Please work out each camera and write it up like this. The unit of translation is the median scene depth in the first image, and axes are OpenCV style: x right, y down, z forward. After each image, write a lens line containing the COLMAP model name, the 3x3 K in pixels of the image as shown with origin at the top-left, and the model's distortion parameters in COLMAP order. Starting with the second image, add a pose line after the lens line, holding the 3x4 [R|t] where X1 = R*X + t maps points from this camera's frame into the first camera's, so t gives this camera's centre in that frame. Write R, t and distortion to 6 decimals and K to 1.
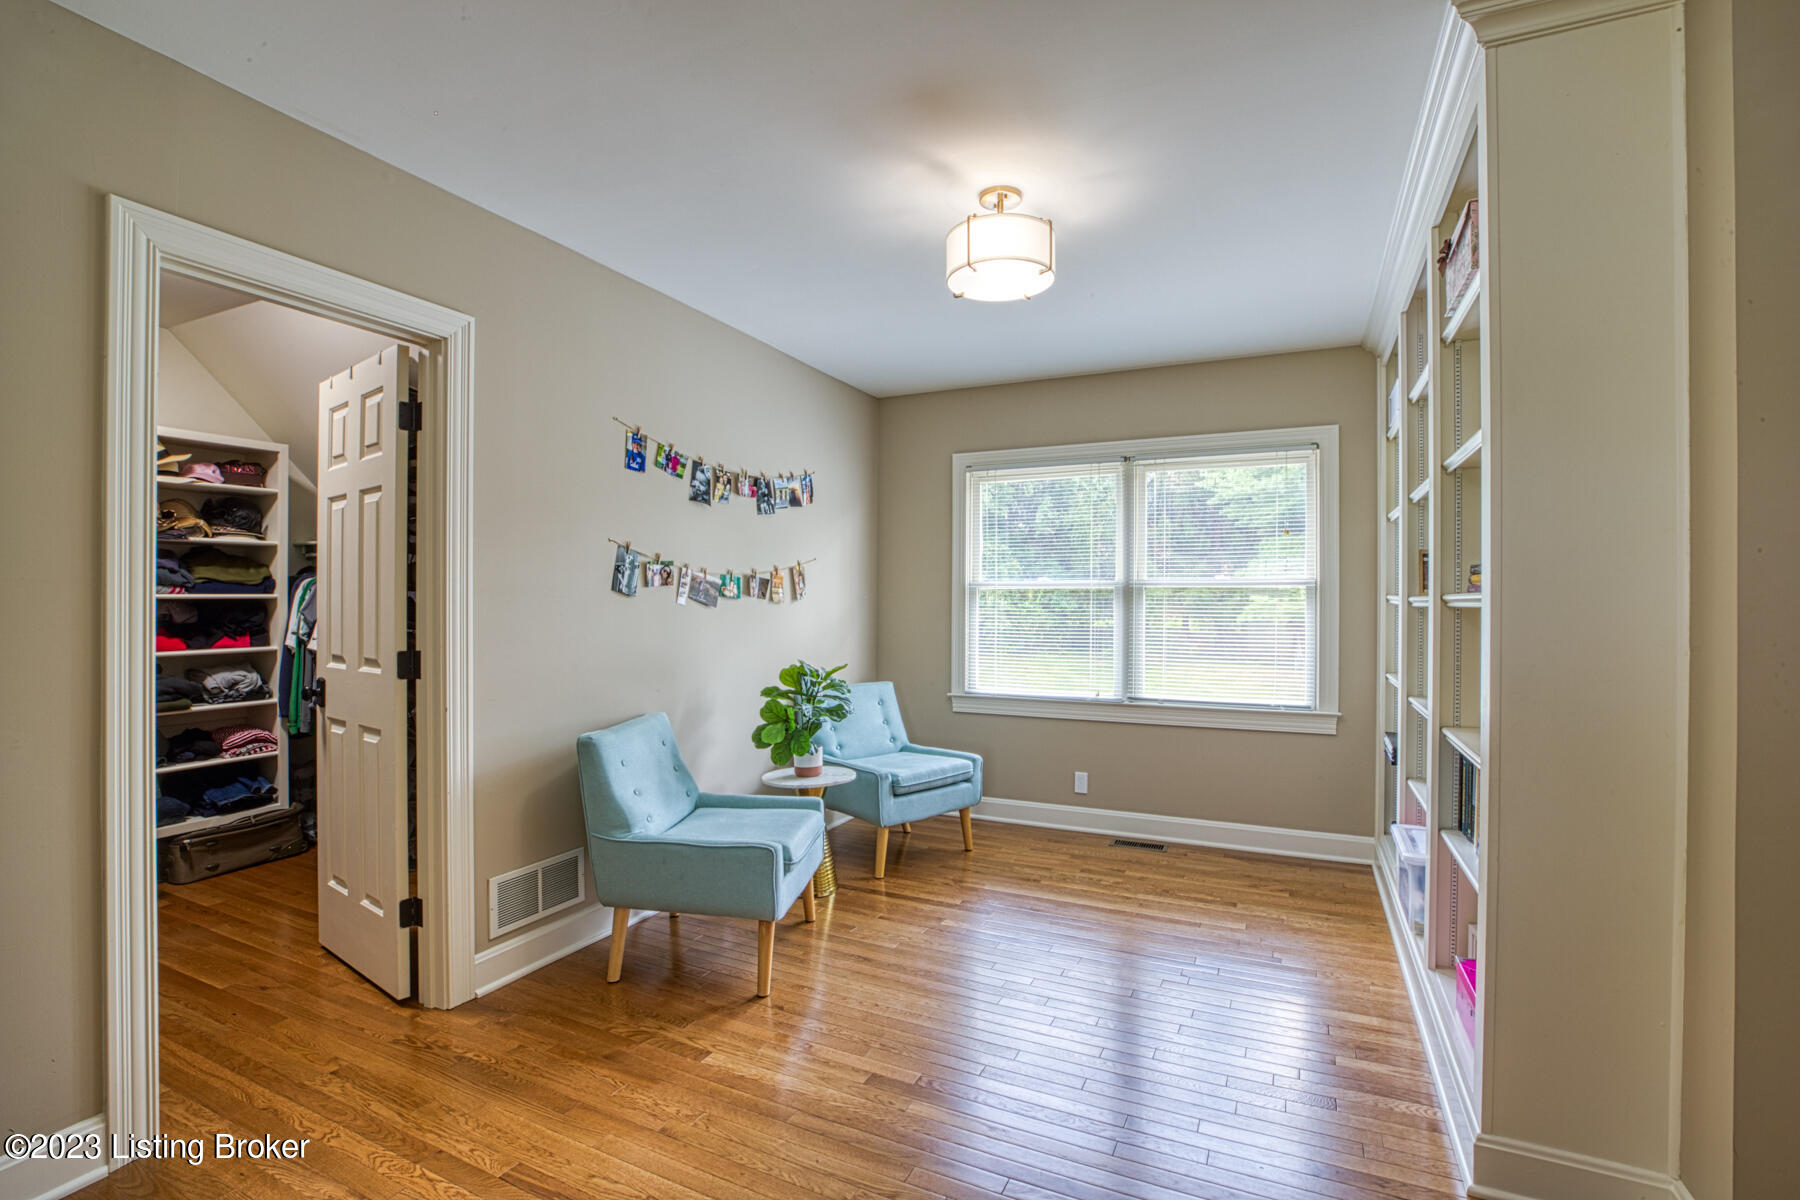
lens RADIAL K [[825.7, 0, 901.2], [0, 825.7, 599.1], [0, 0, 1]] dist [-0.032373, 0.000119]
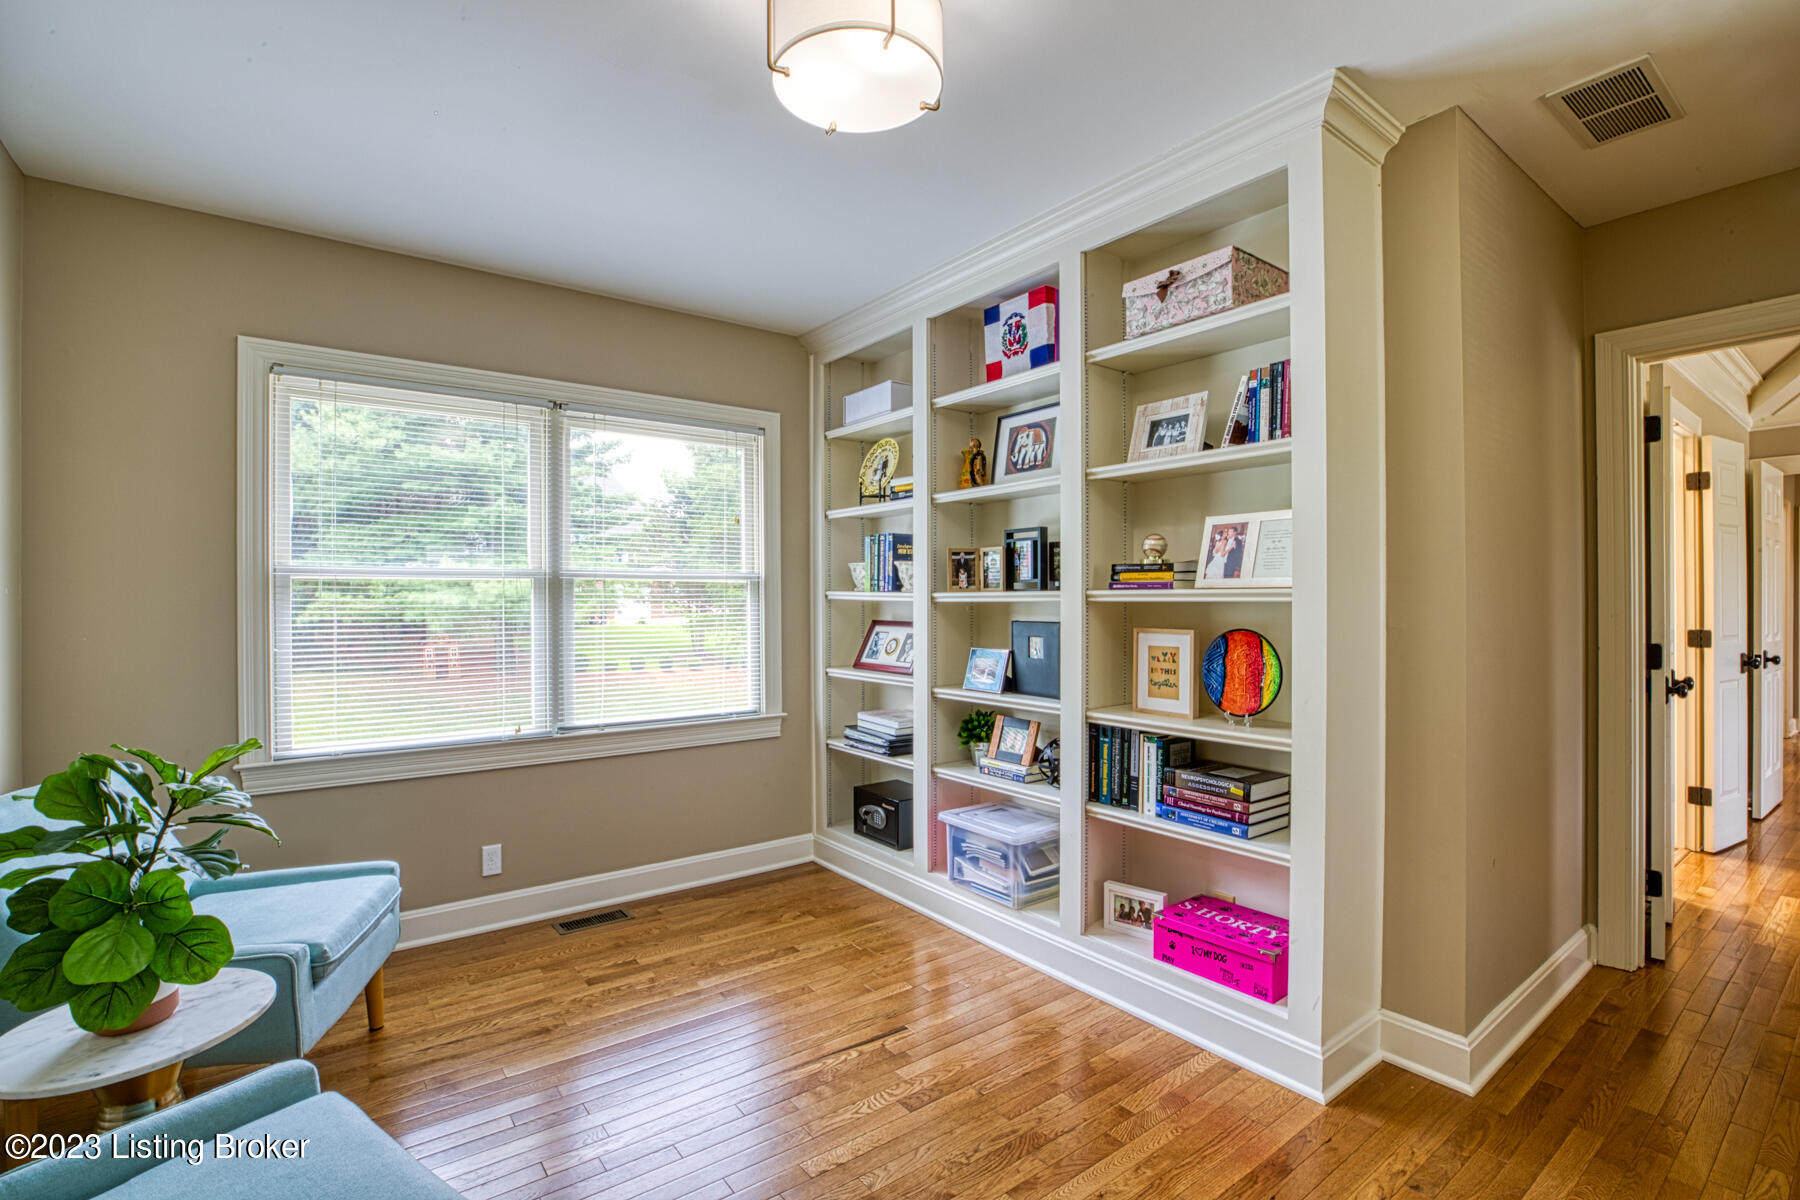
lens RADIAL K [[825.7, 0, 896.2], [0, 825.7, 603.5], [0, 0, 1]] dist [-0.032373, 0.000119]
pose [[0.464566, -0.010333, 0.885478, -0.259541], [0.001219, 0.999938, 0.011029, -0.000714], [-0.885537, -0.004044, 0.464550, 0.426833]]
